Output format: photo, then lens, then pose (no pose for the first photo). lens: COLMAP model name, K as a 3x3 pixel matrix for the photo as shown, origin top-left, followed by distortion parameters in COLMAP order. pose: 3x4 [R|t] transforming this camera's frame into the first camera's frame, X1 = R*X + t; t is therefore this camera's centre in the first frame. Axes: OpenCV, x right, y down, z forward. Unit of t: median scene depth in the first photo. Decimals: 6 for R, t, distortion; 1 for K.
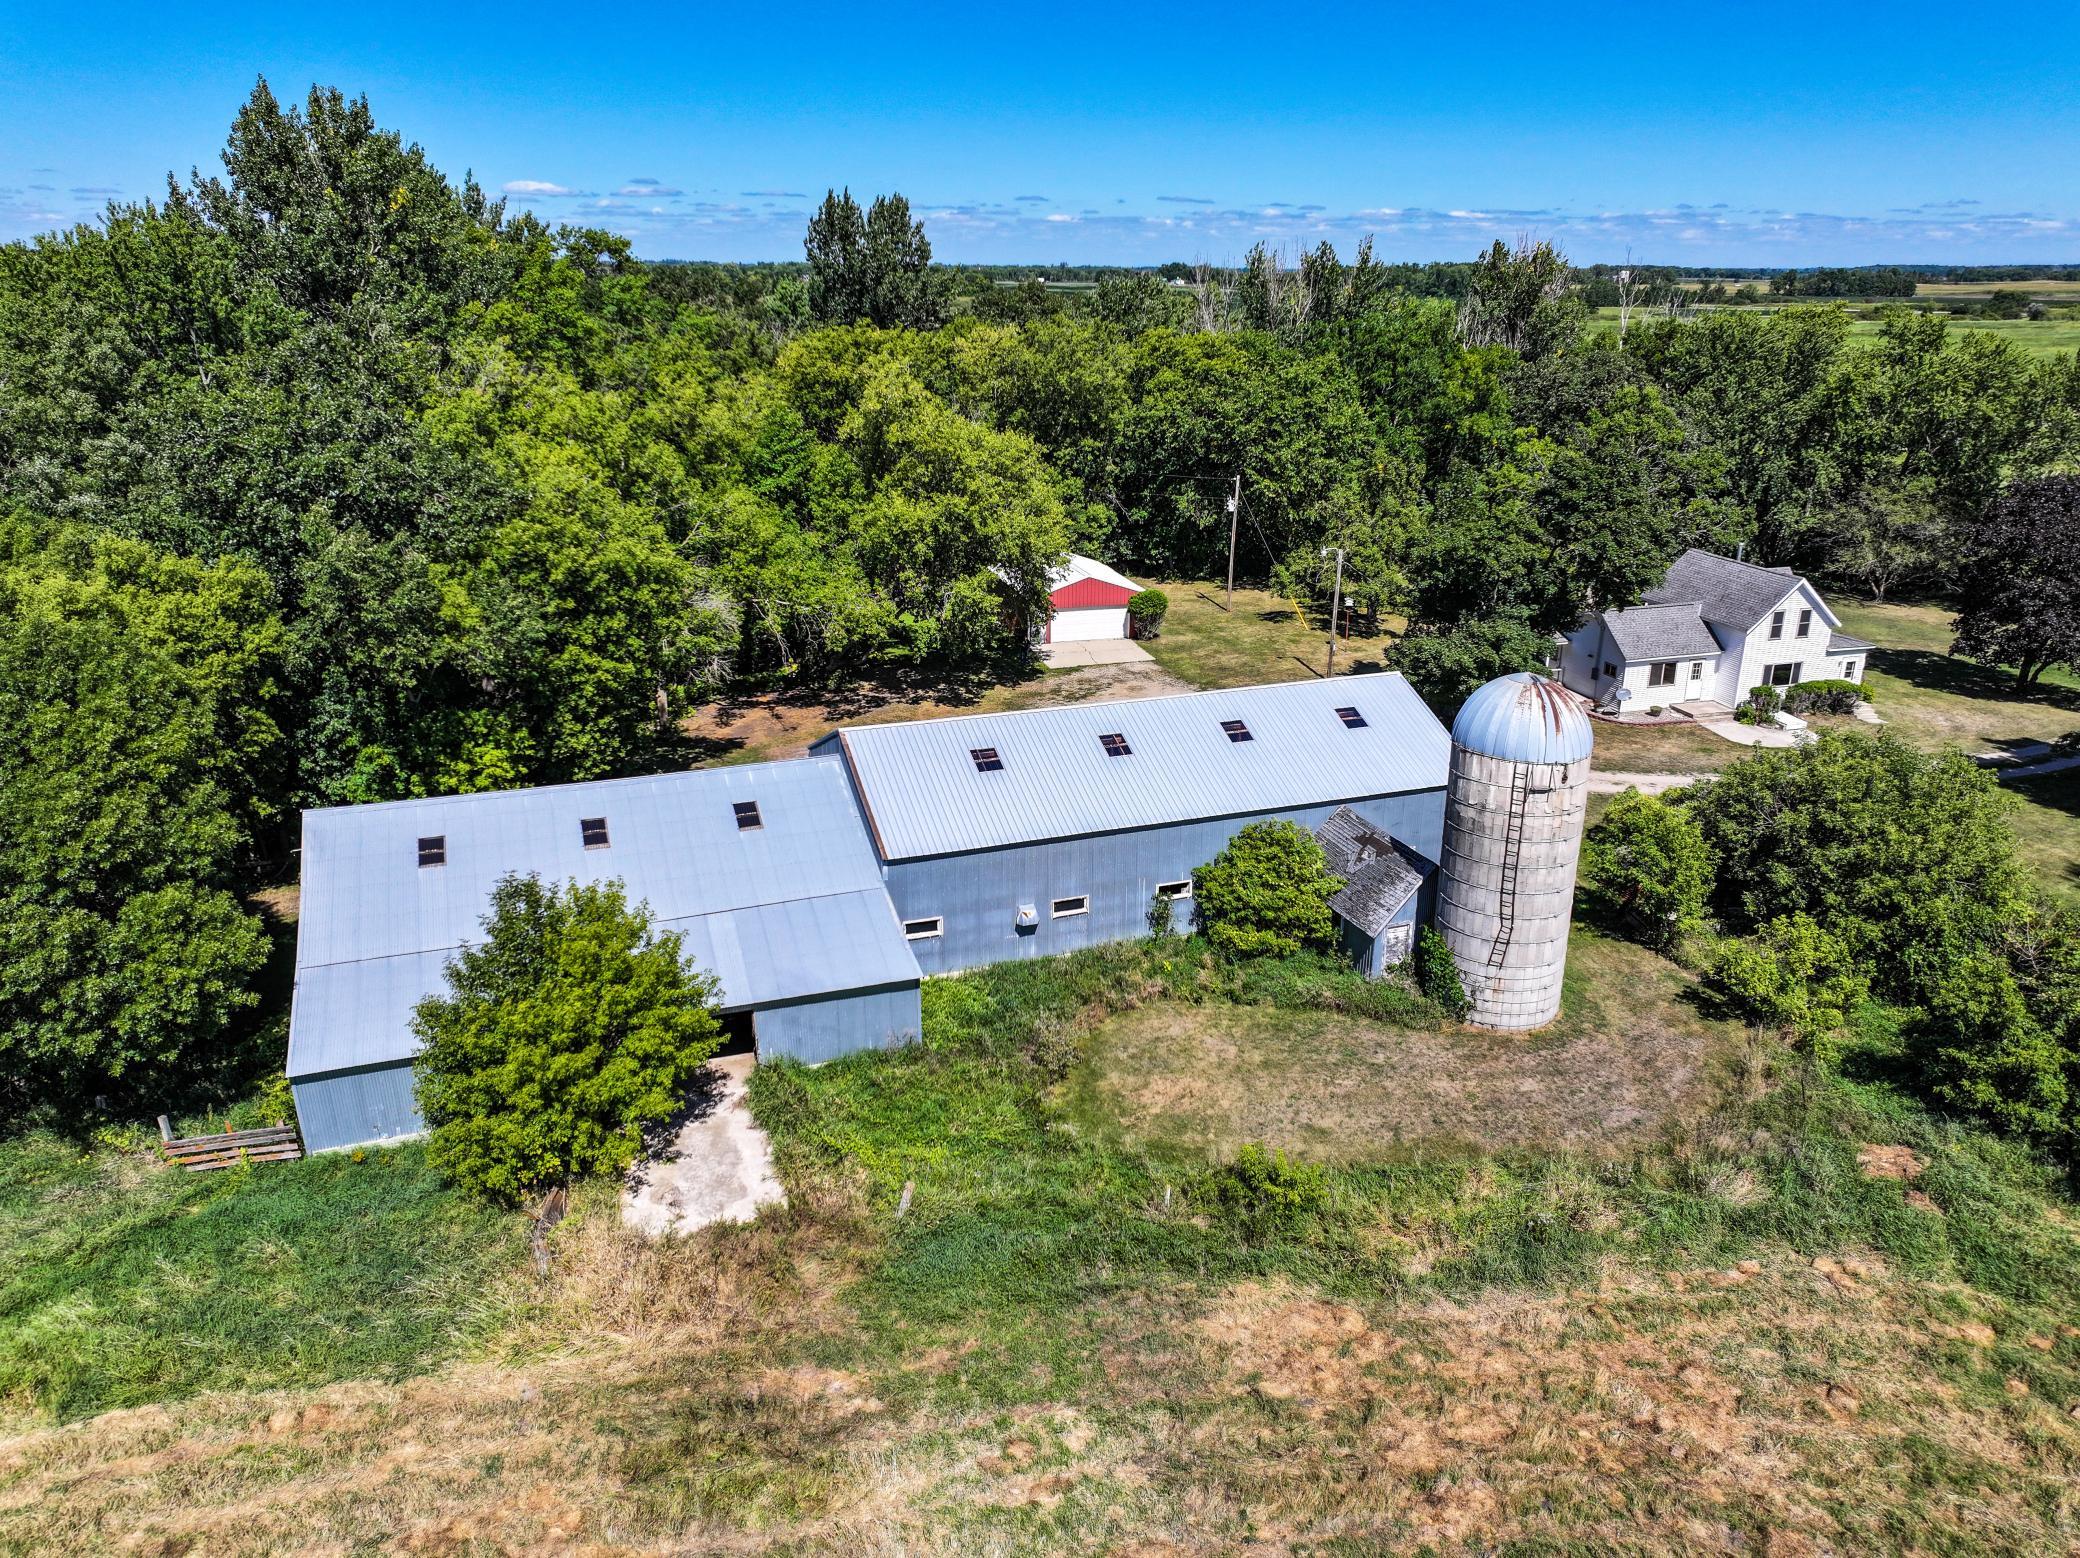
lens RADIAL K [[1449.3, 0, 1056.8], [0, 1449.3, 779.5], [0, 0, 1]] dist [0.004564, 0.009443]
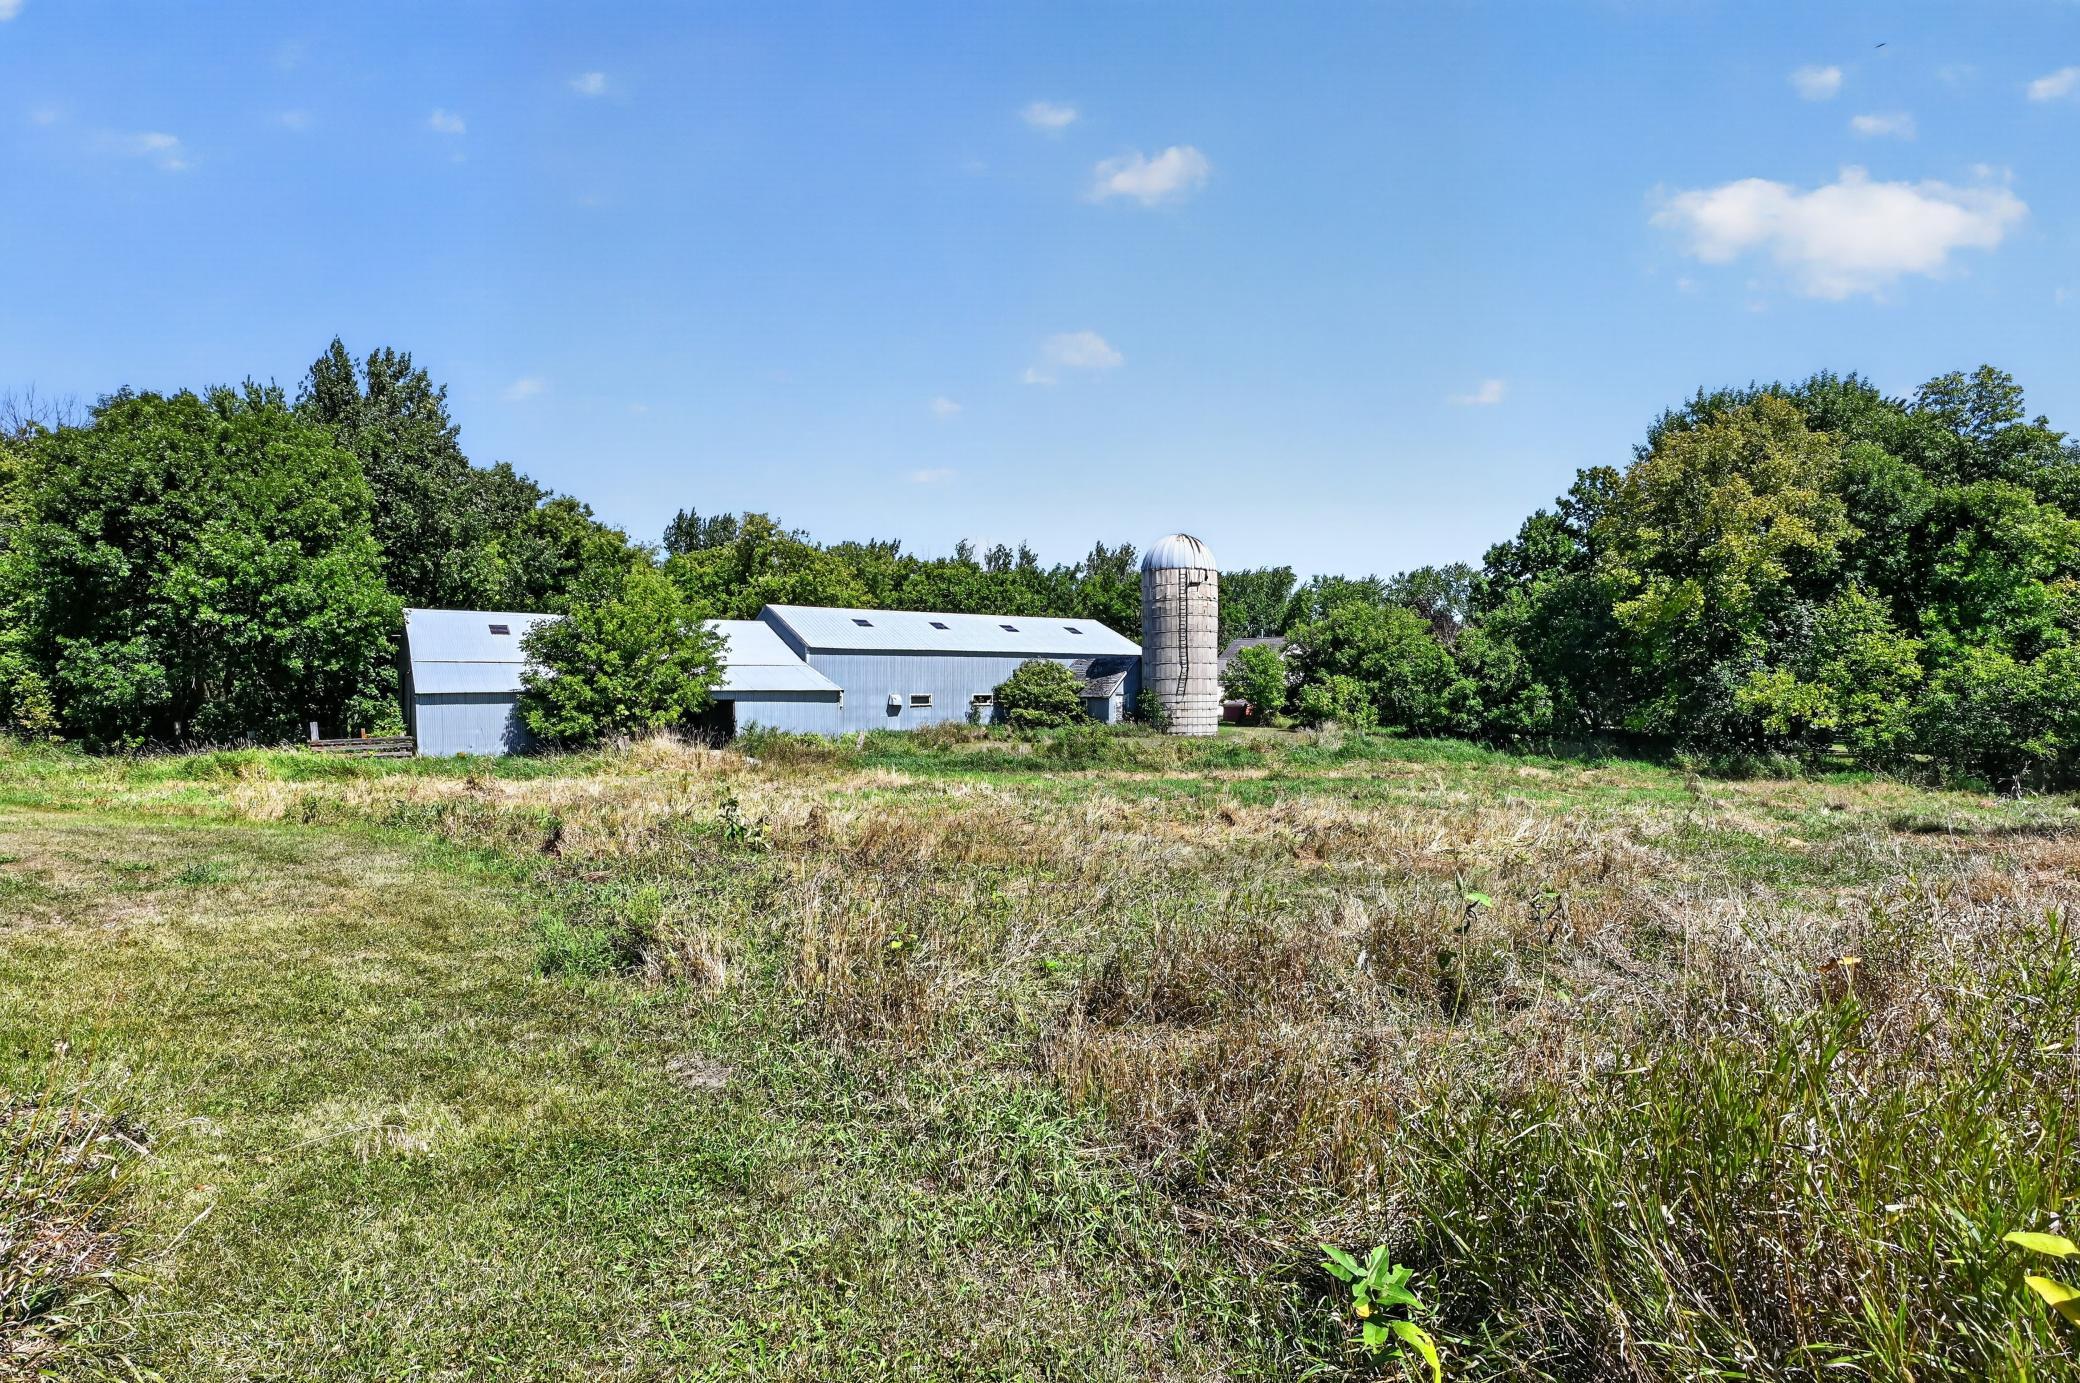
lens RADIAL K [[1017.4, 0, 1035.6], [0, 1017.4, 695.8], [0, 0, 1]] dist [0.000709, 0.001102]
pose [[0.971475, -0.002089, 0.237135, -0.128738], [0.079745, 0.944606, -0.318373, 0.435217], [-0.223334, 0.328201, 0.917827, -0.051568]]
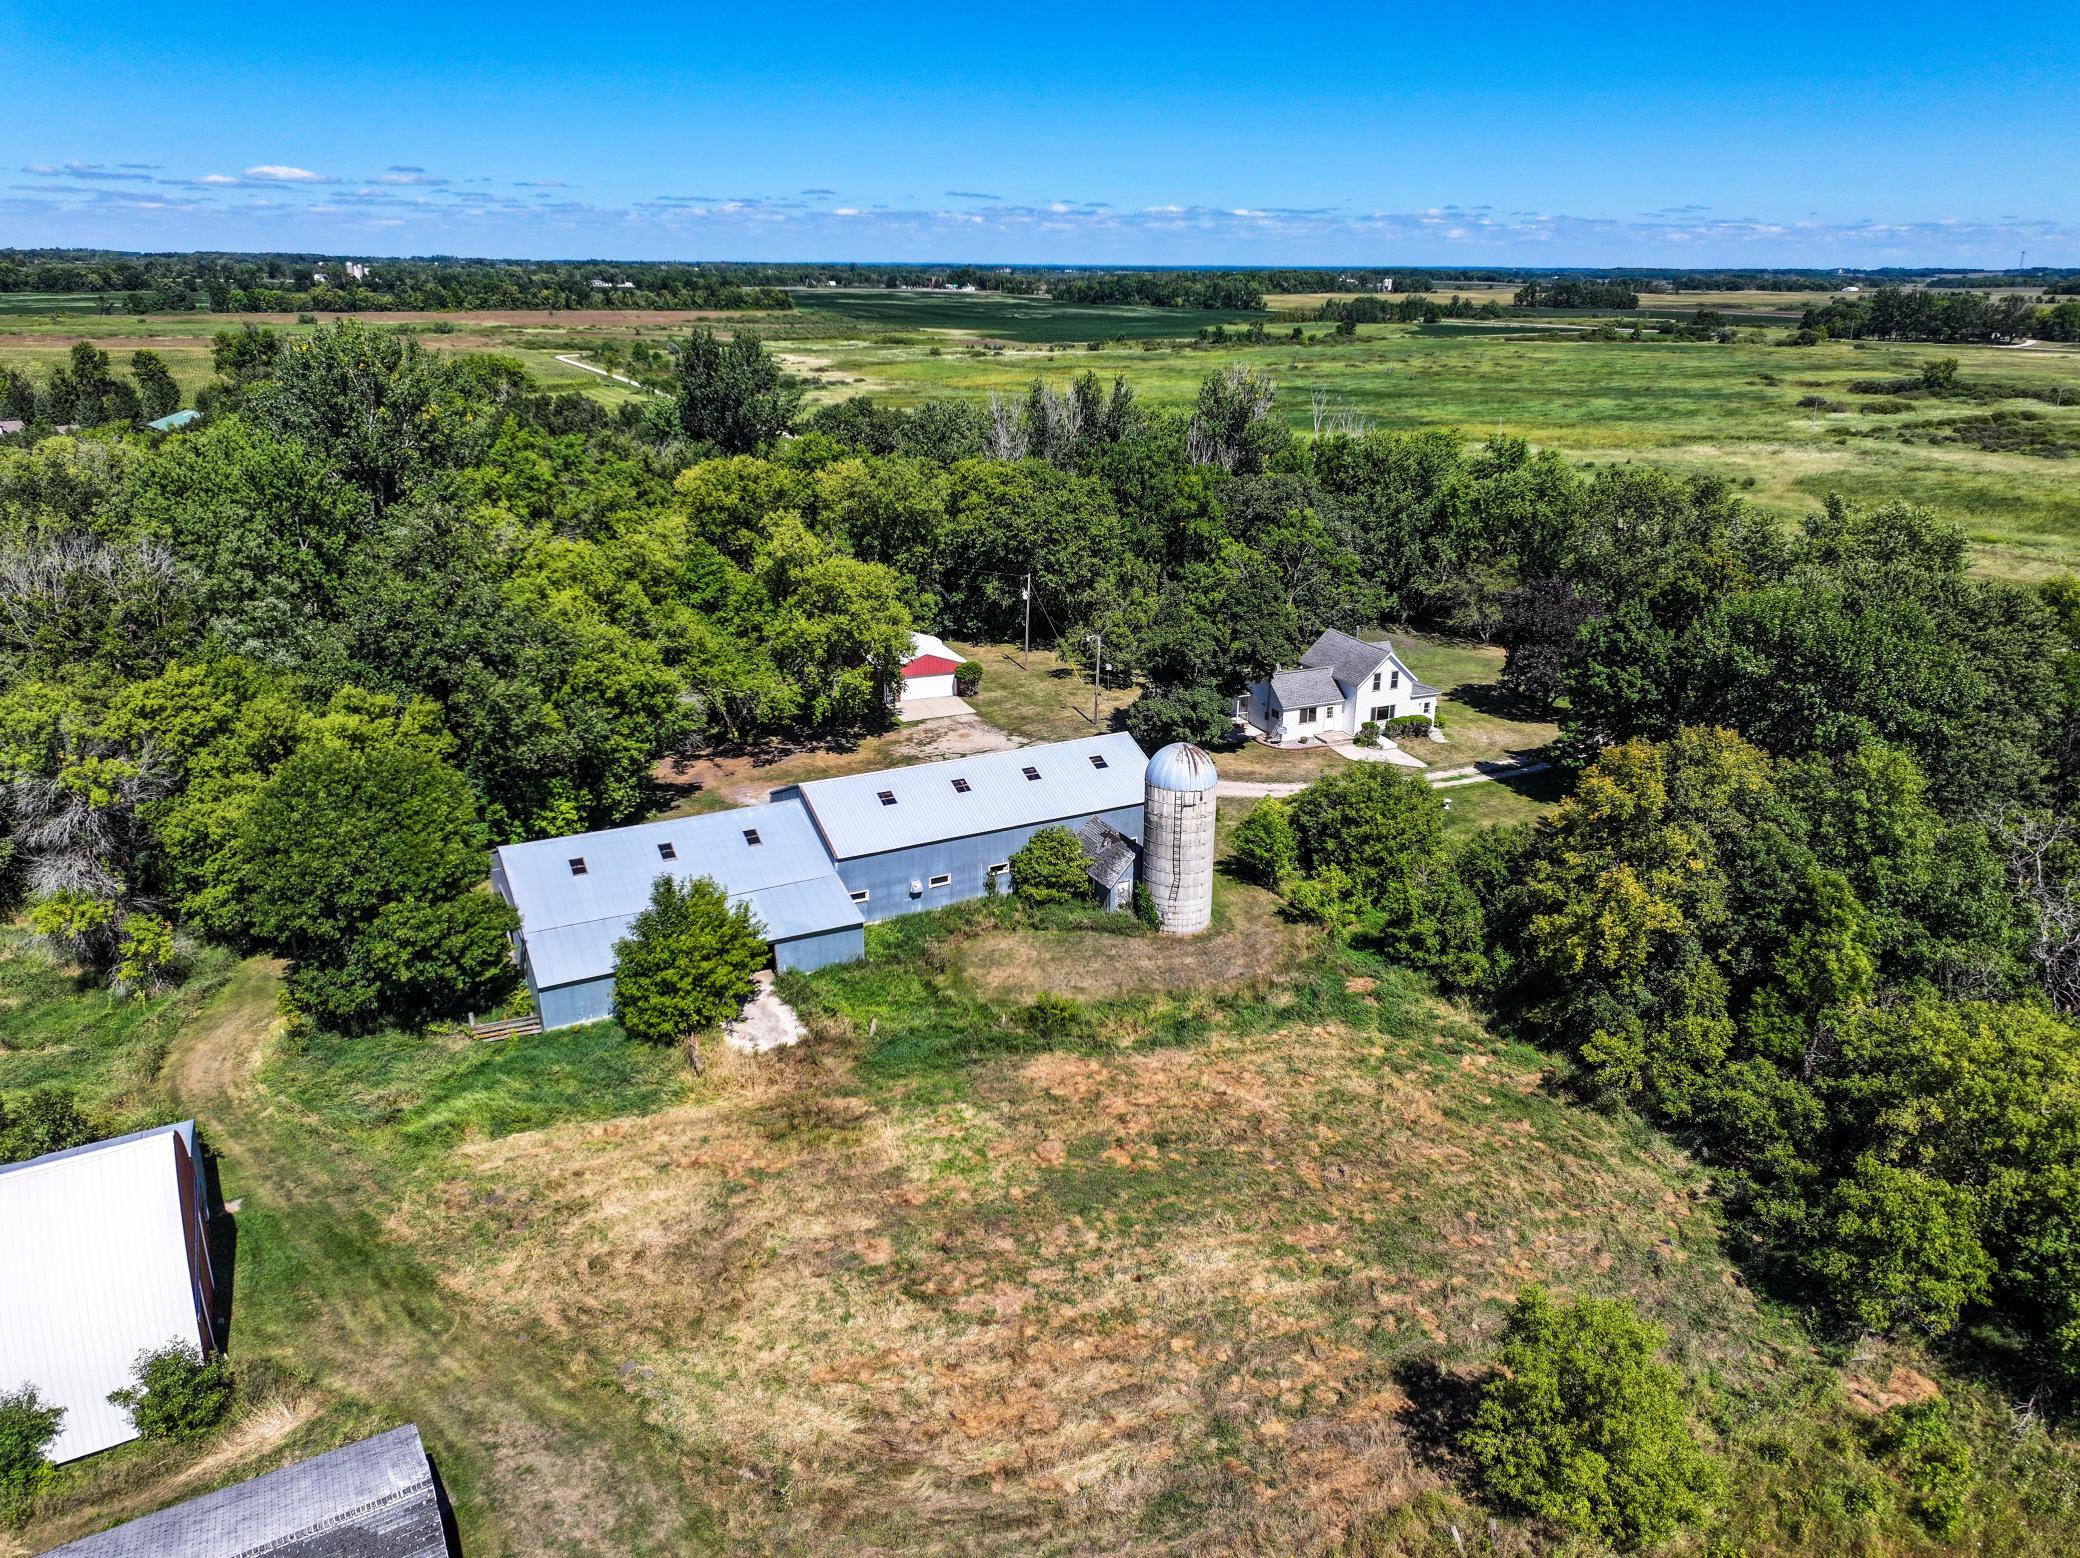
lens RADIAL K [[1449.3, 0, 1041.9], [0, 1449.3, 765.3], [0, 0, 1]] dist [0.004564, 0.009443]
pose [[0.991955, -0.040560, 0.119921, -0.070625], [0.041303, 0.999140, -0.003710, -0.038932], [-0.119667, 0.008633, 0.992777, -0.726777]]
